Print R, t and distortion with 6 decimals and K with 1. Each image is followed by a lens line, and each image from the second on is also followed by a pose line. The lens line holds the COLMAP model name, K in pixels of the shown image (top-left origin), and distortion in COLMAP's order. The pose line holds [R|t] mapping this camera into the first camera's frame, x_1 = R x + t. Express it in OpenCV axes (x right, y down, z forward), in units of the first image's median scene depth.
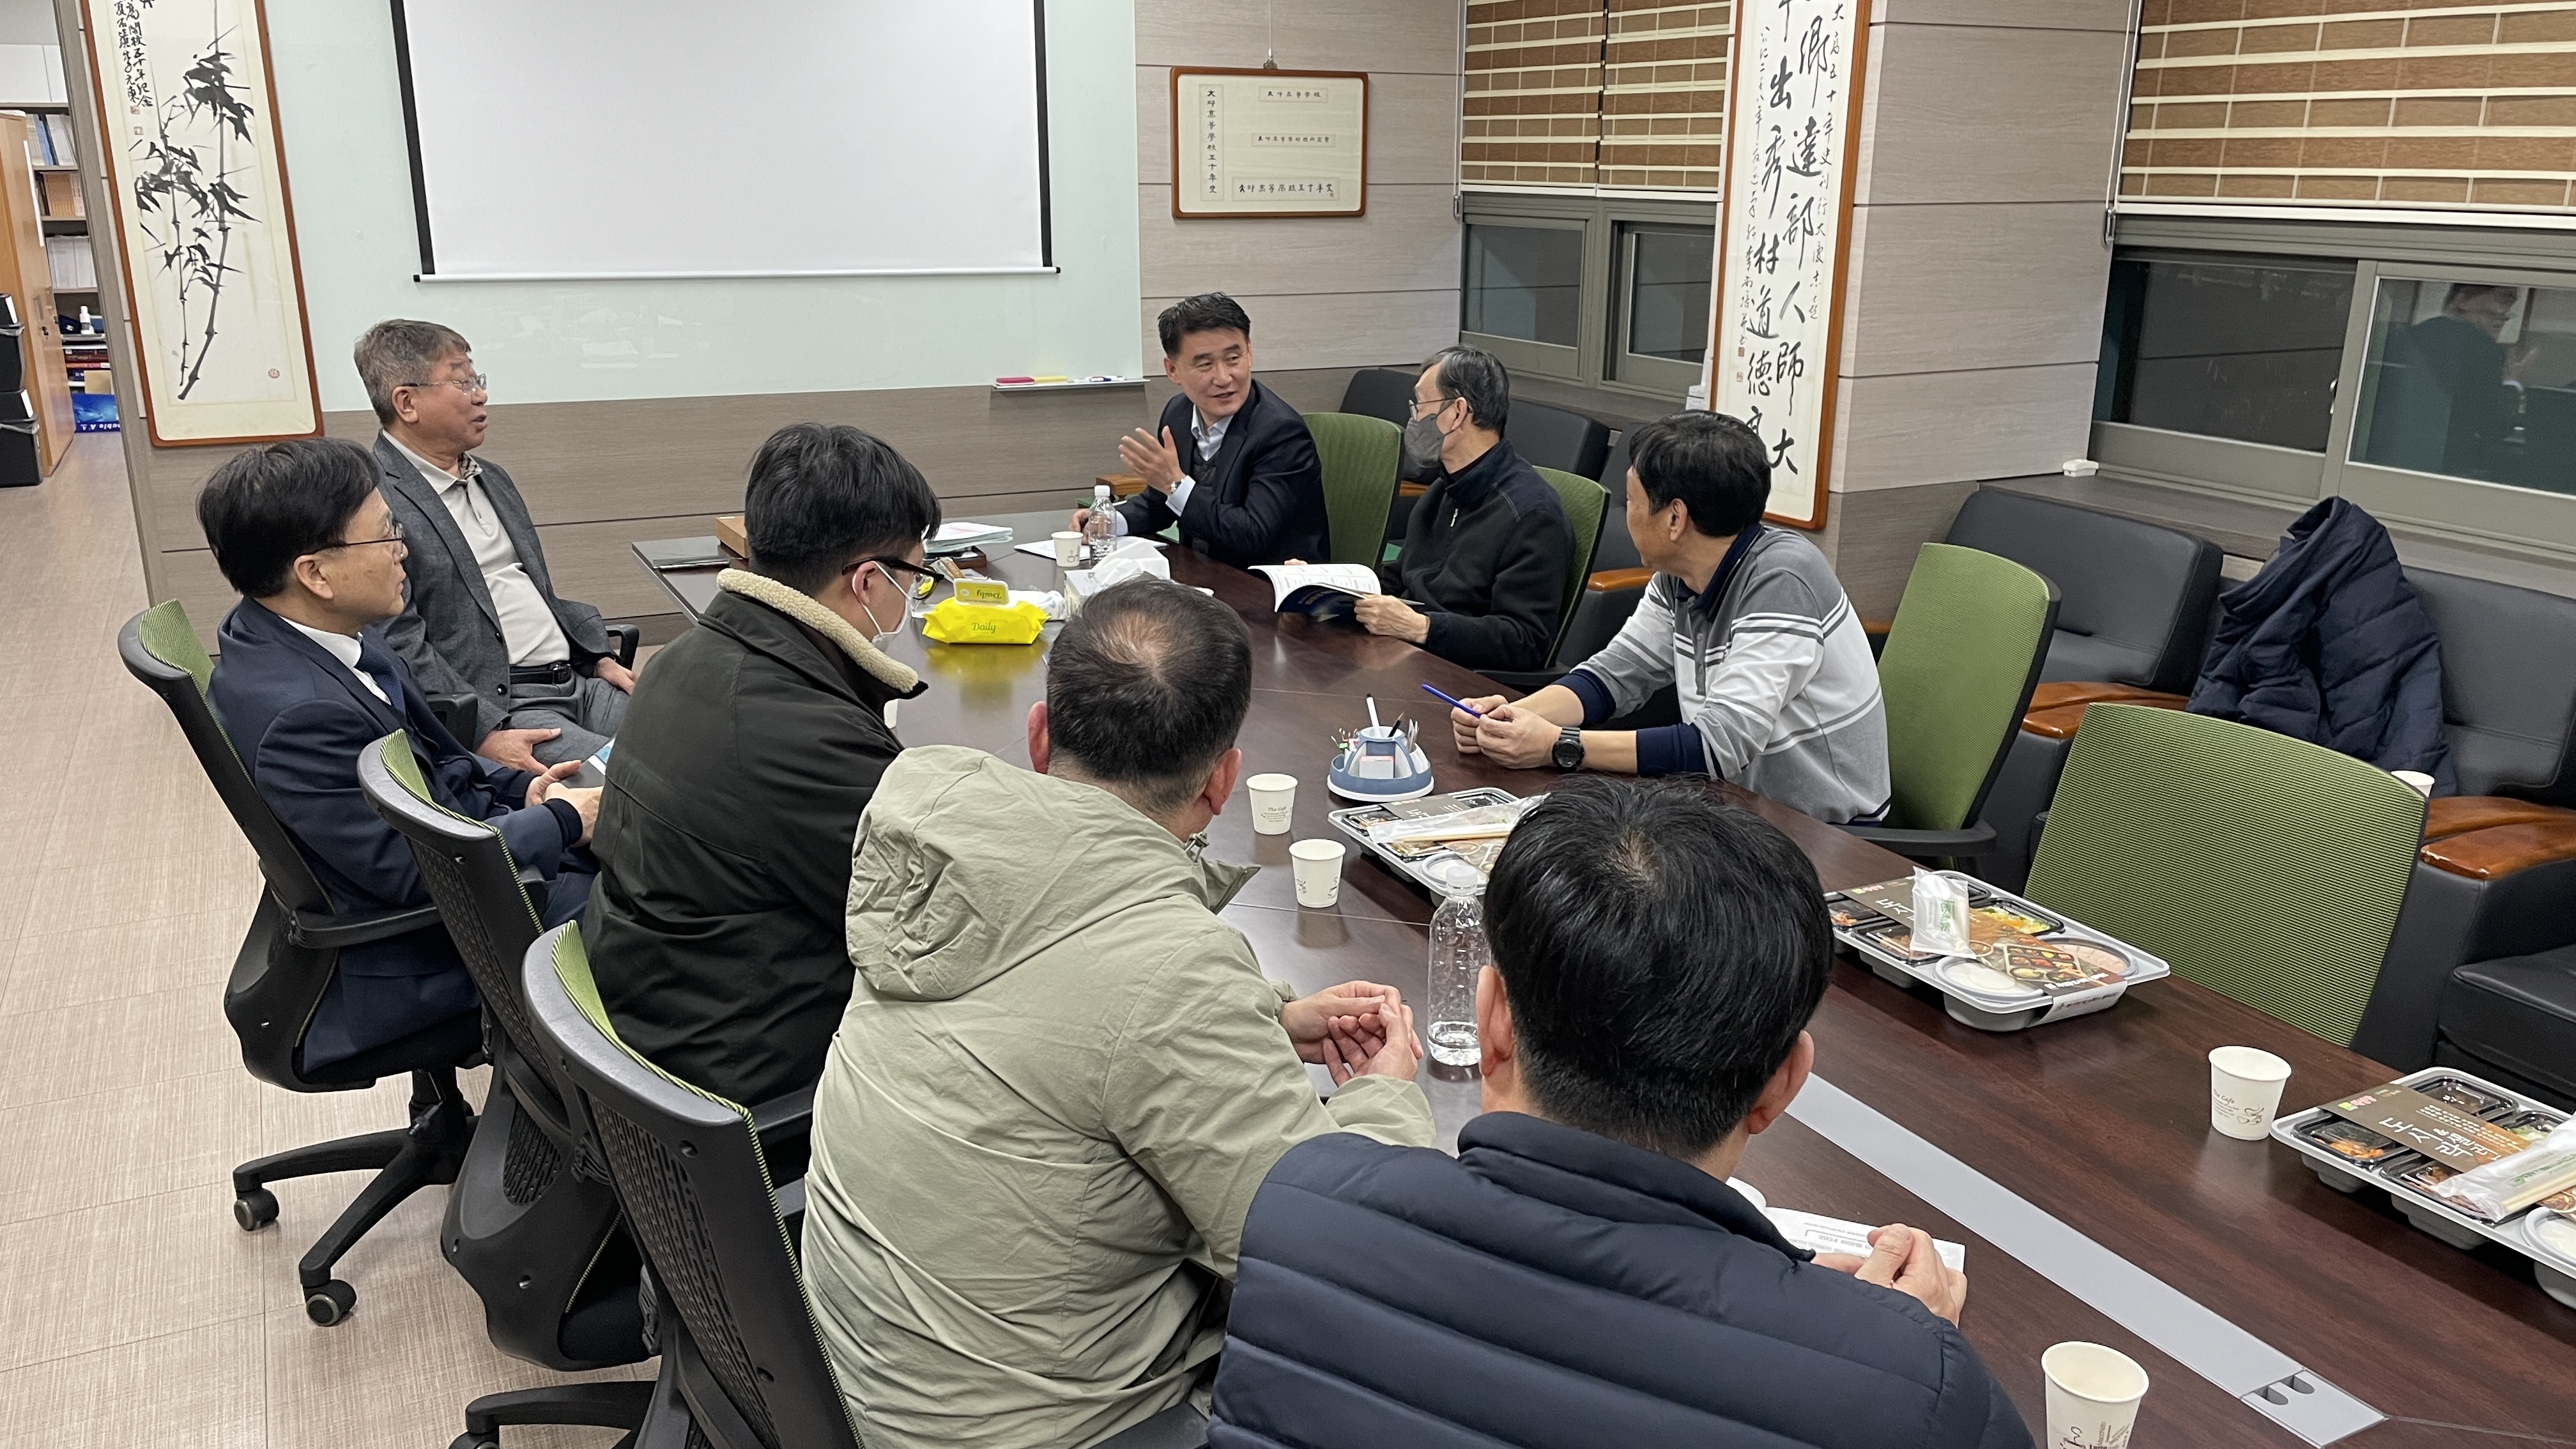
lens RADIAL K [[1922.4, 0, 1296.9], [0, 1922.4, 705.3], [0, 0, 1]] dist [0.099133, -0.121975]
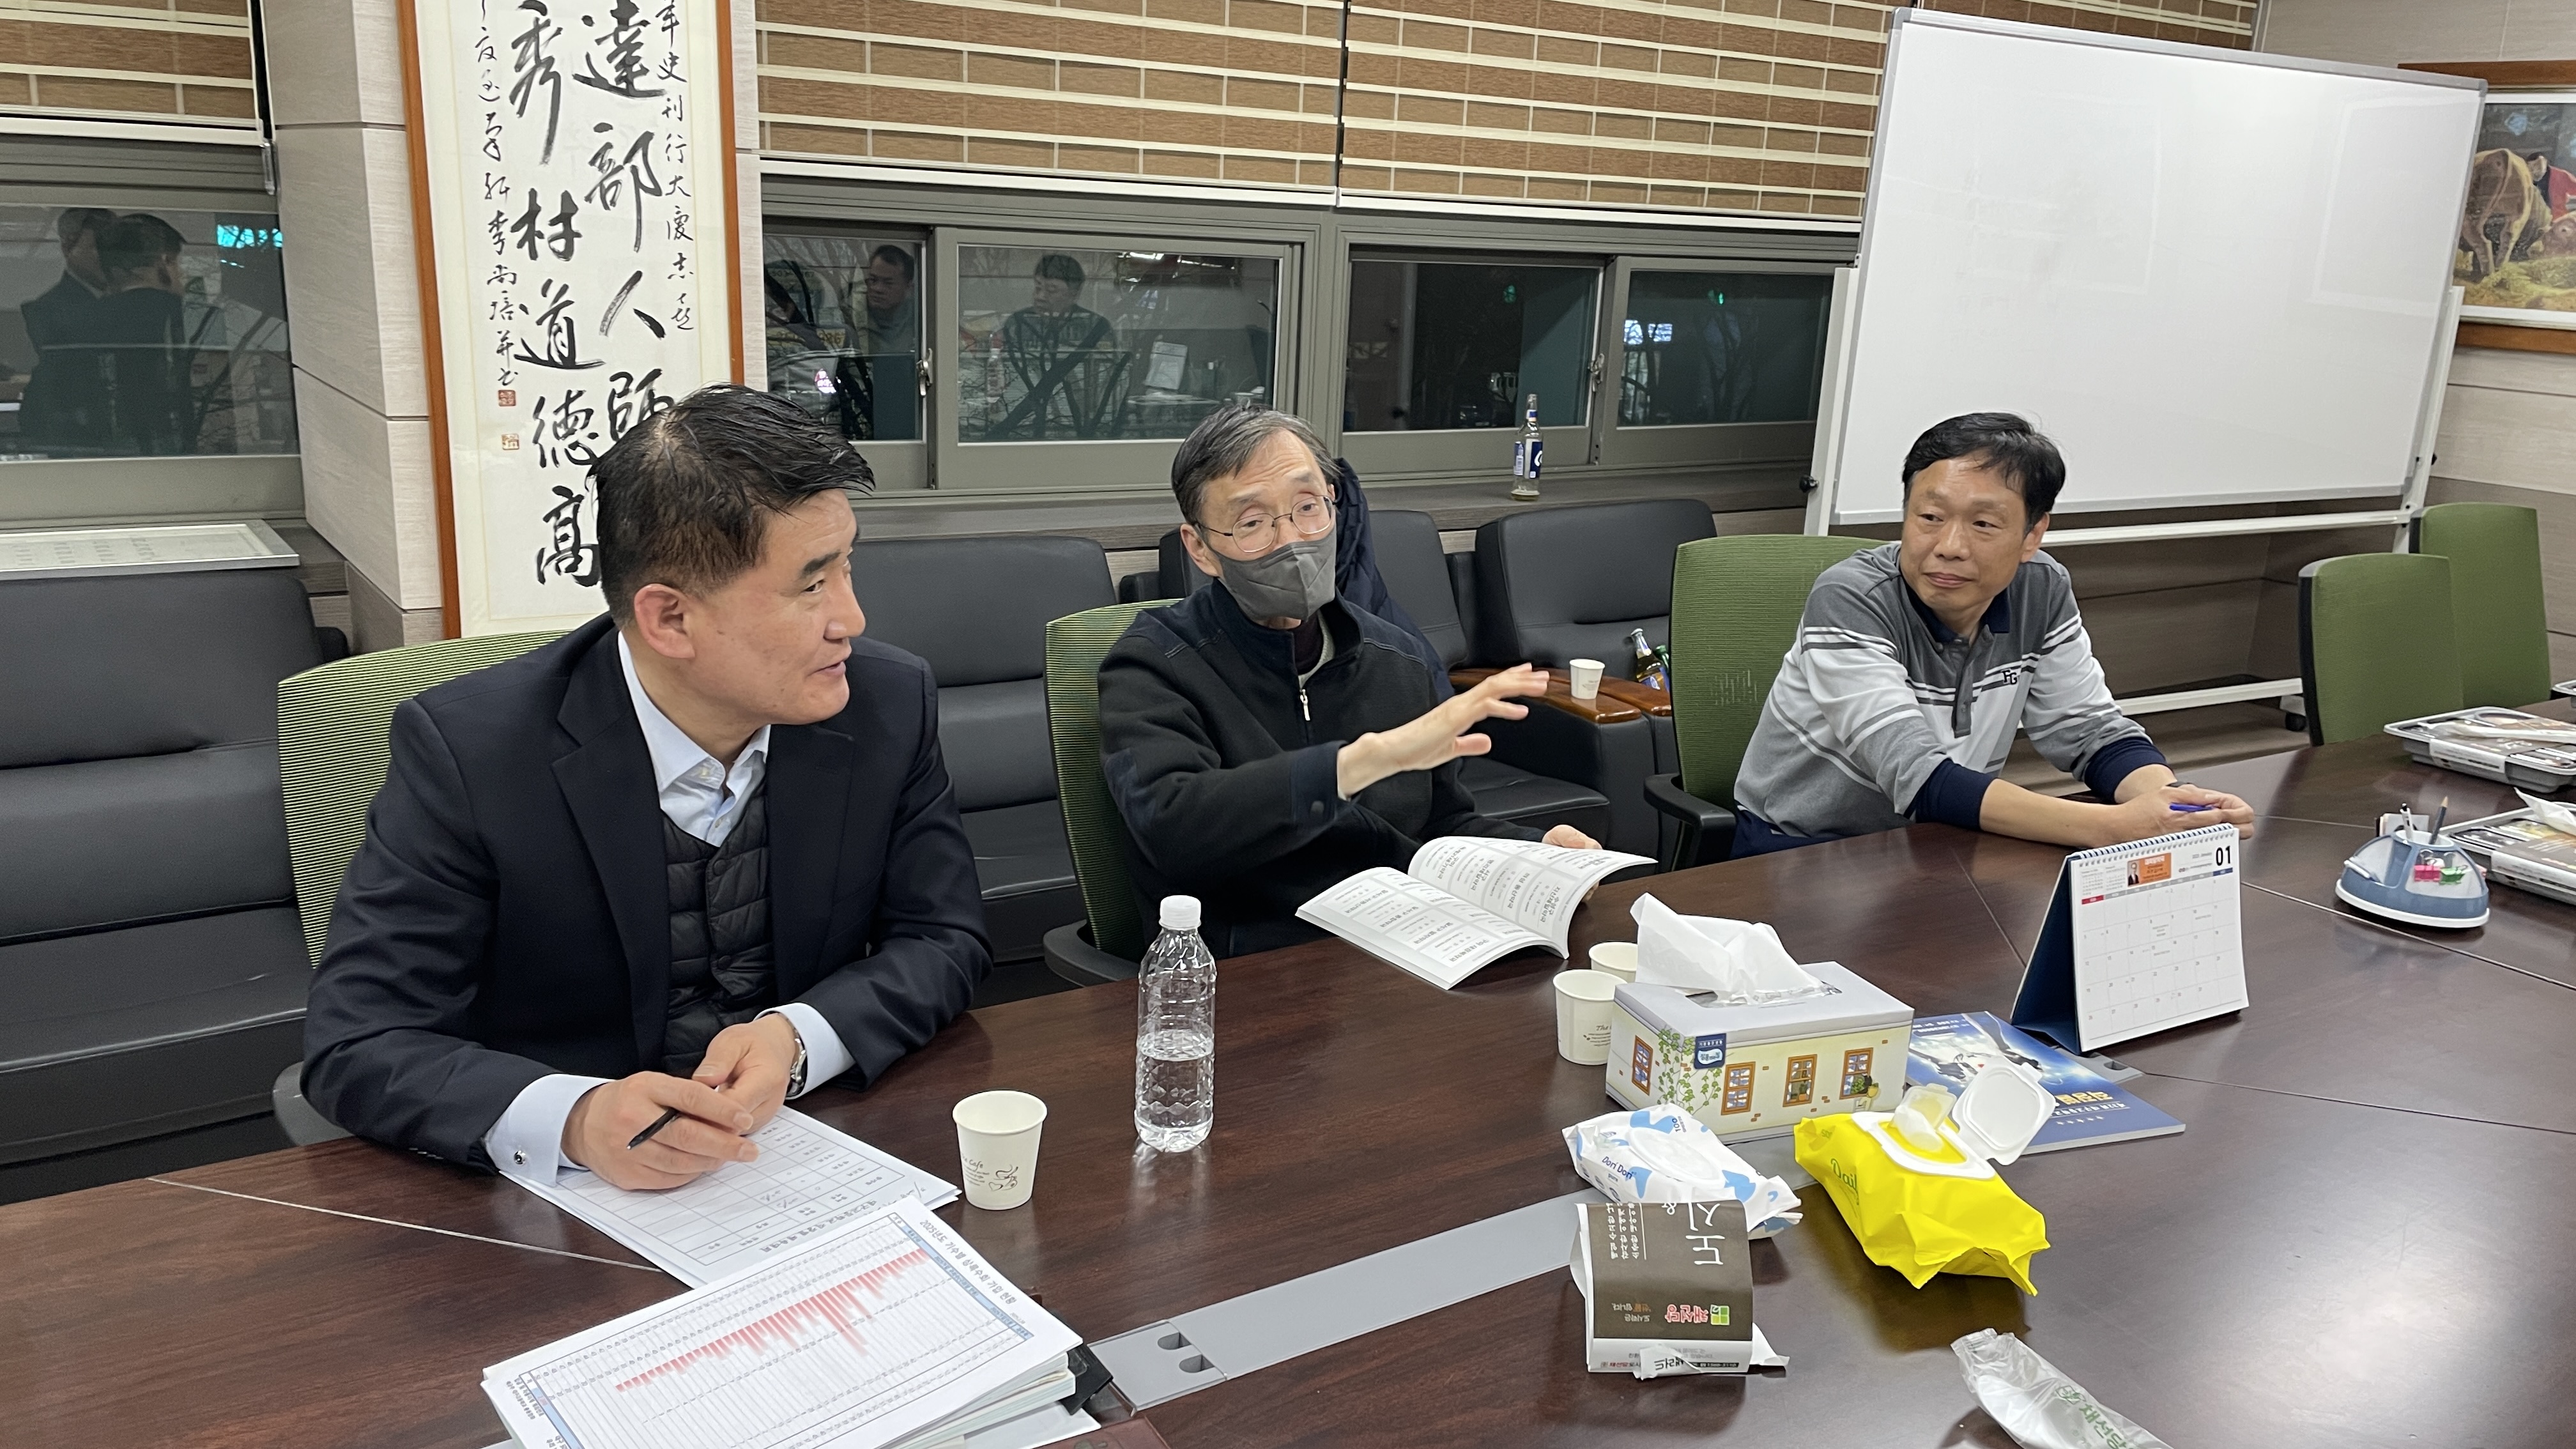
lens RADIAL K [[1922.4, 0, 1299.8], [0, 1922.4, 735.0], [0, 0, 1]] dist [0.103784, -0.133112]
pose [[-0.108911, -0.270749, 0.956469, -0.384775], [0.228195, 0.929687, 0.289152, -0.209732], [-0.967505, 0.249754, -0.039469, 0.848388]]
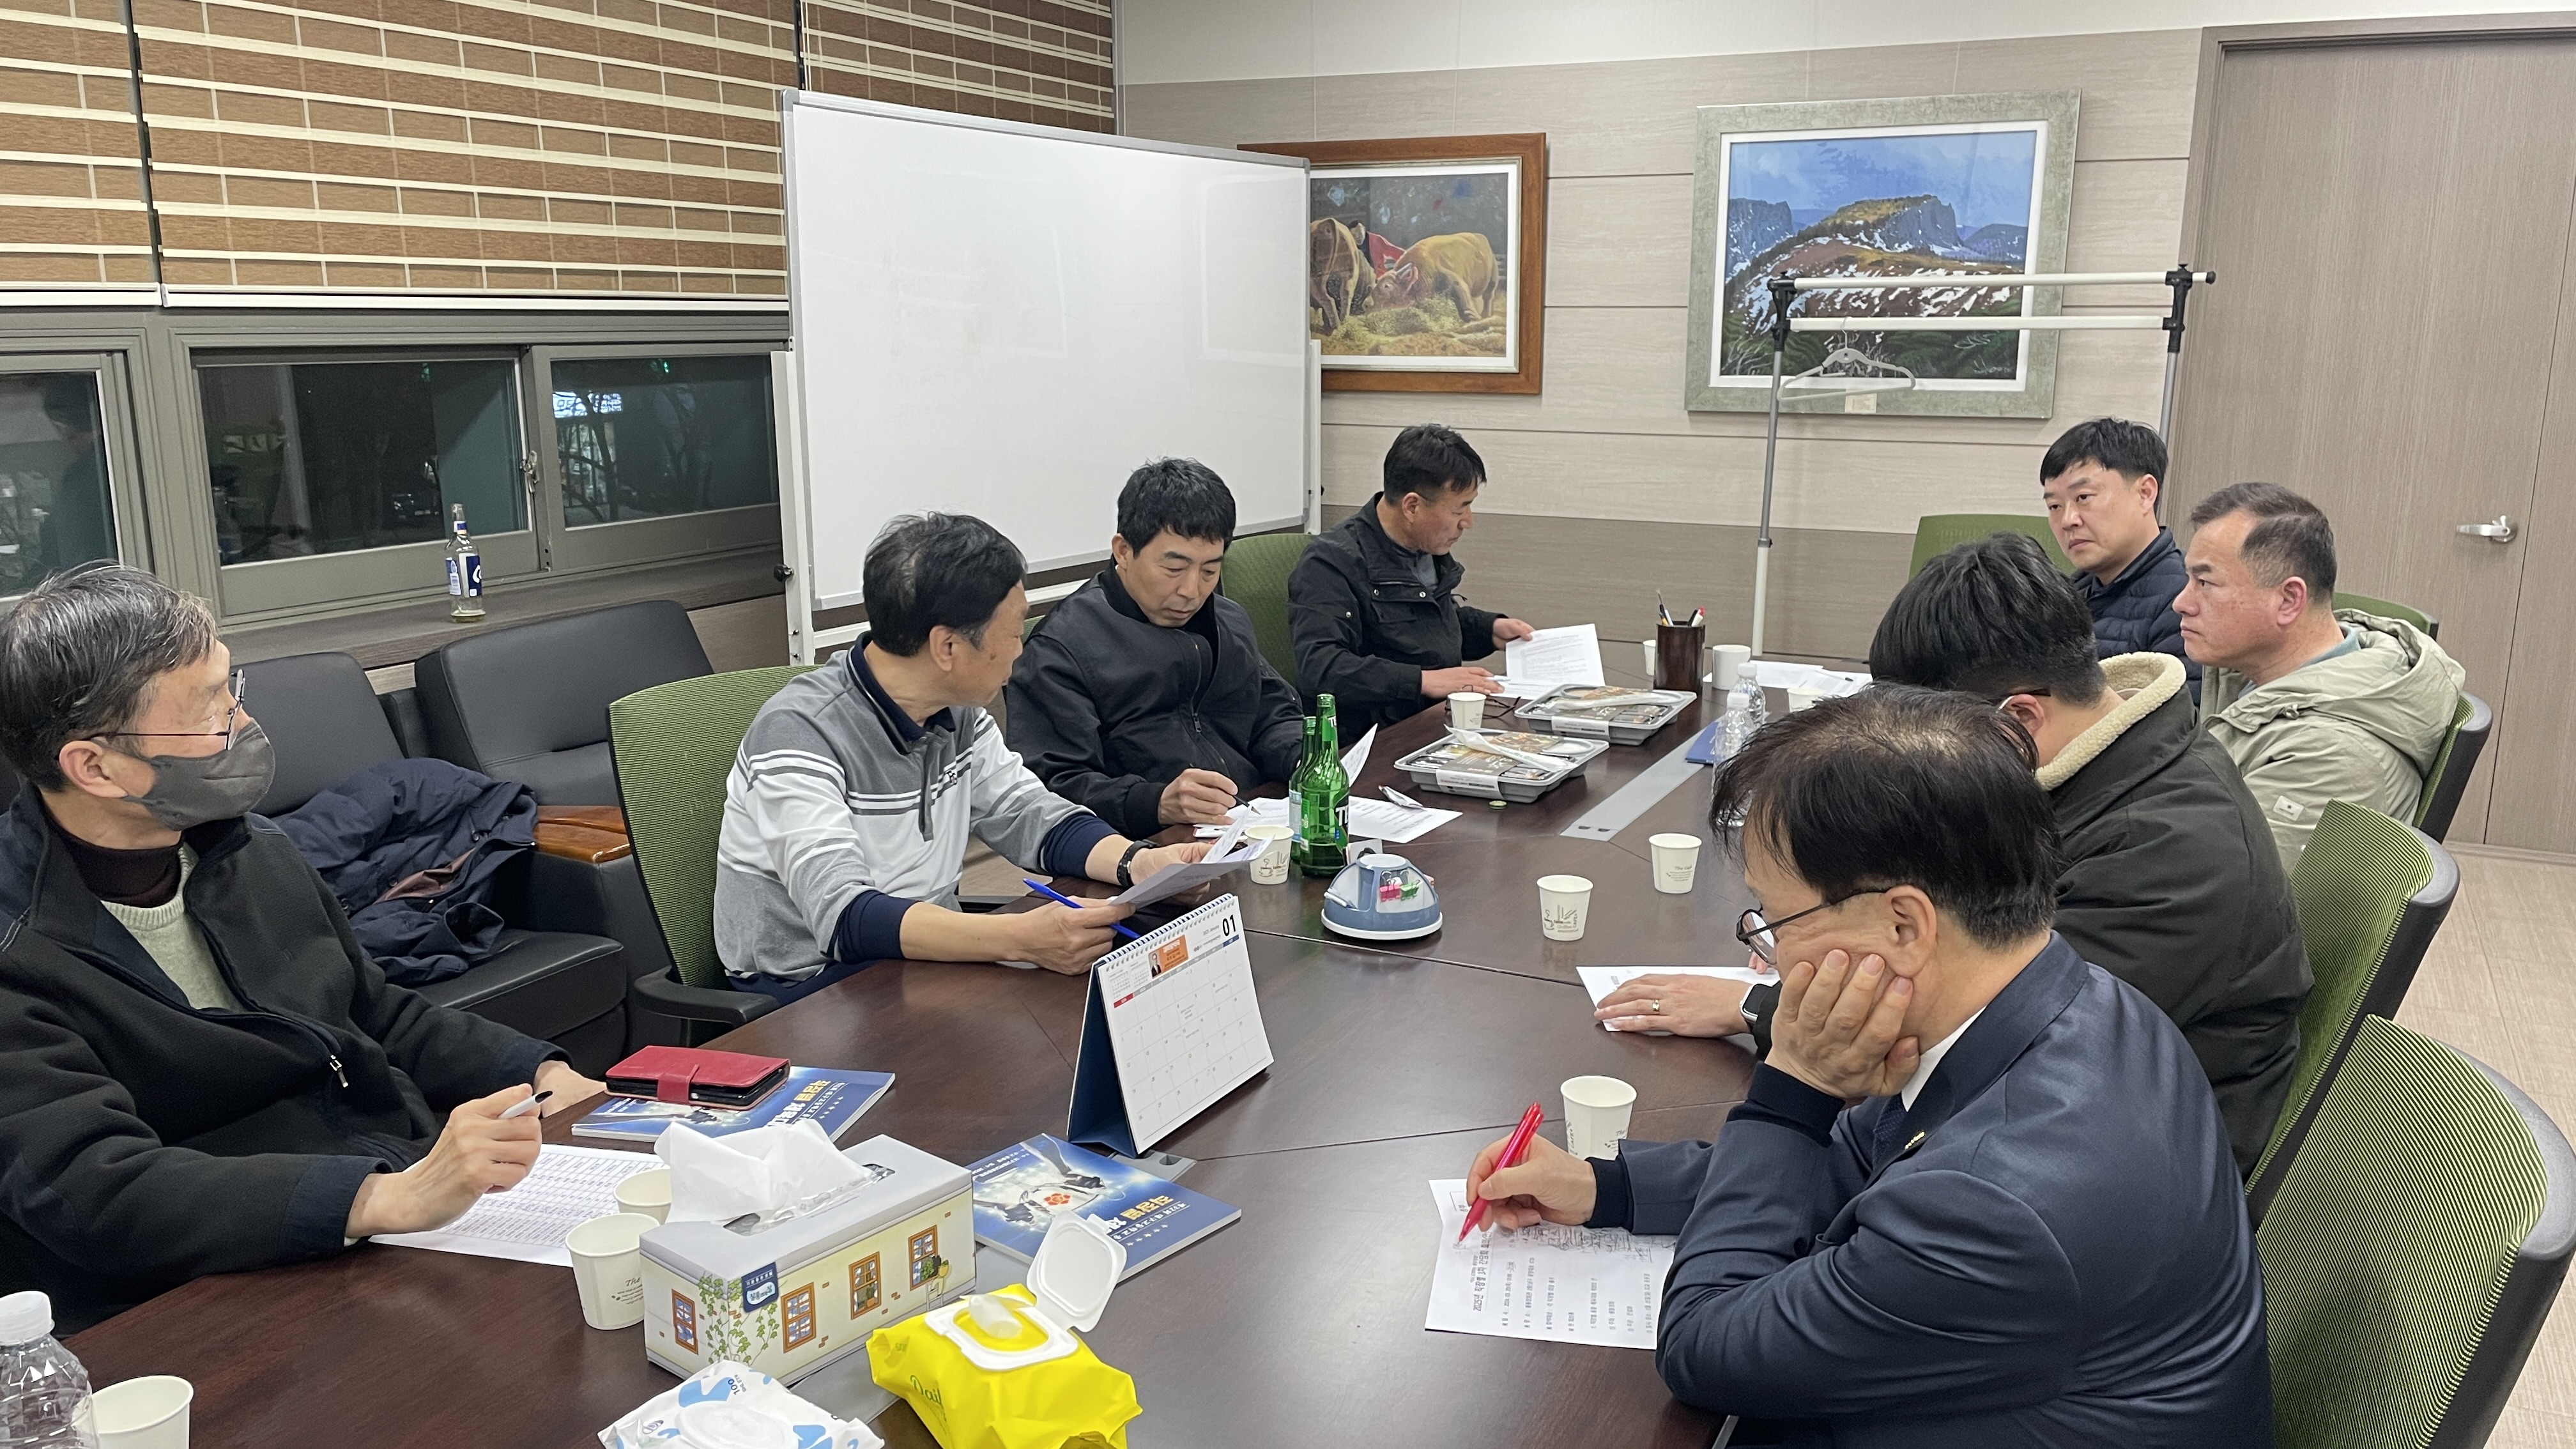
lens RADIAL K [[1922.4, 0, 1299.8], [0, 1922.4, 735.0], [0, 0, 1]] dist [0.103784, -0.133112]
pose [[-0.588237, -0.186339, 0.786928, -0.352413], [0.213904, 0.902581, 0.373621, -0.214323], [-0.779886, 0.388105, -0.491072, 0.829089]]
